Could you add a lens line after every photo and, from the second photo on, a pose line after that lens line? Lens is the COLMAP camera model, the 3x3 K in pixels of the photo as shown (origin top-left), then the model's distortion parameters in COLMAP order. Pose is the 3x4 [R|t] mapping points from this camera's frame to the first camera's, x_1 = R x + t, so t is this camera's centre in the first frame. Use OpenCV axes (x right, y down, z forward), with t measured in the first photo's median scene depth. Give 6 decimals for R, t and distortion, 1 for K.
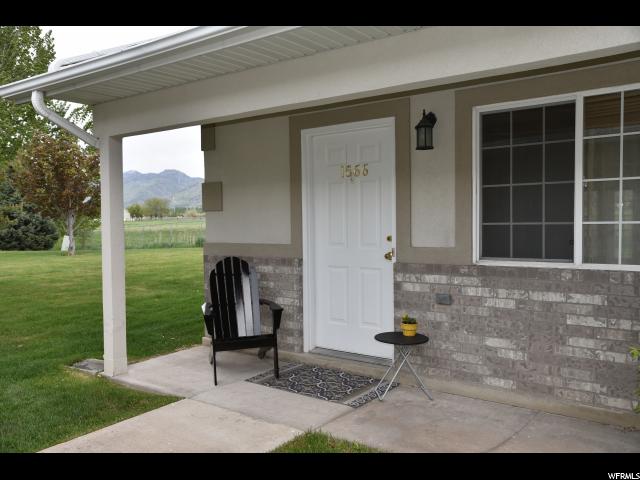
lens RADIAL K [[578.9, 0, 320.0], [0, 578.9, 240.0], [0, 0, 1]] dist [0.031517, -0.001454]
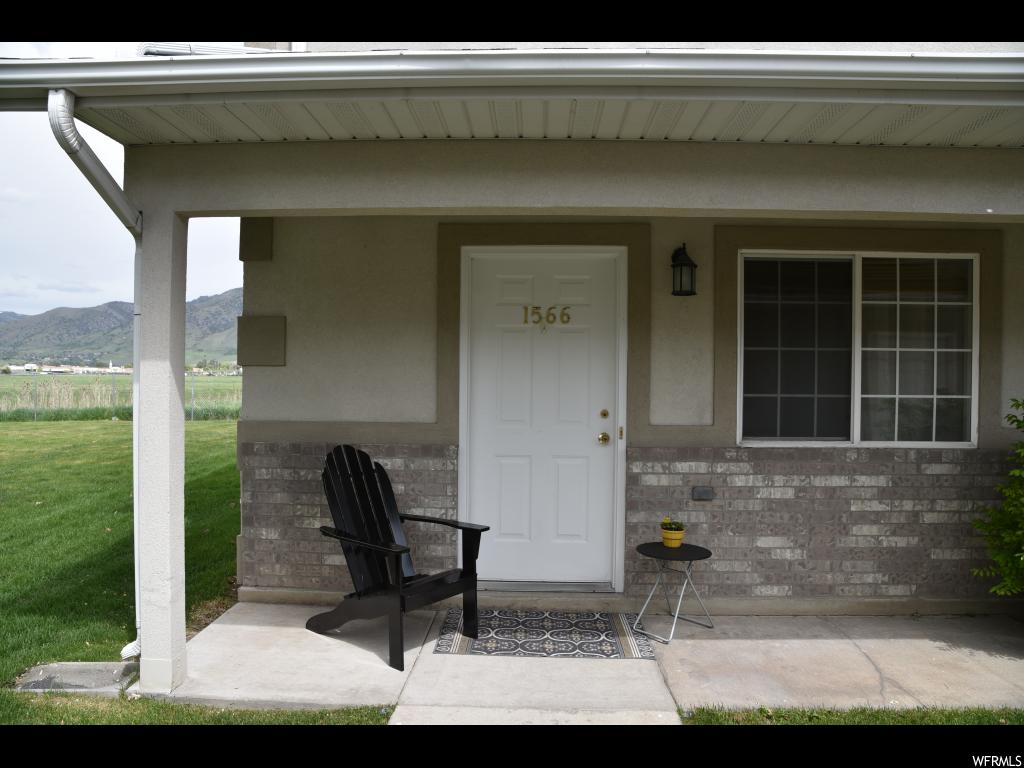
lens RADIAL K [[722.2, 0, 512.0], [0, 722.2, 384.0], [0, 0, 1]] dist [-0.073768, 0.007018]
pose [[0.804460, 0.021068, 0.593633, -0.580447], [0.000984, 0.999322, -0.036800, -0.007433], [-0.594006, 0.030188, 0.803894, 0.407408]]
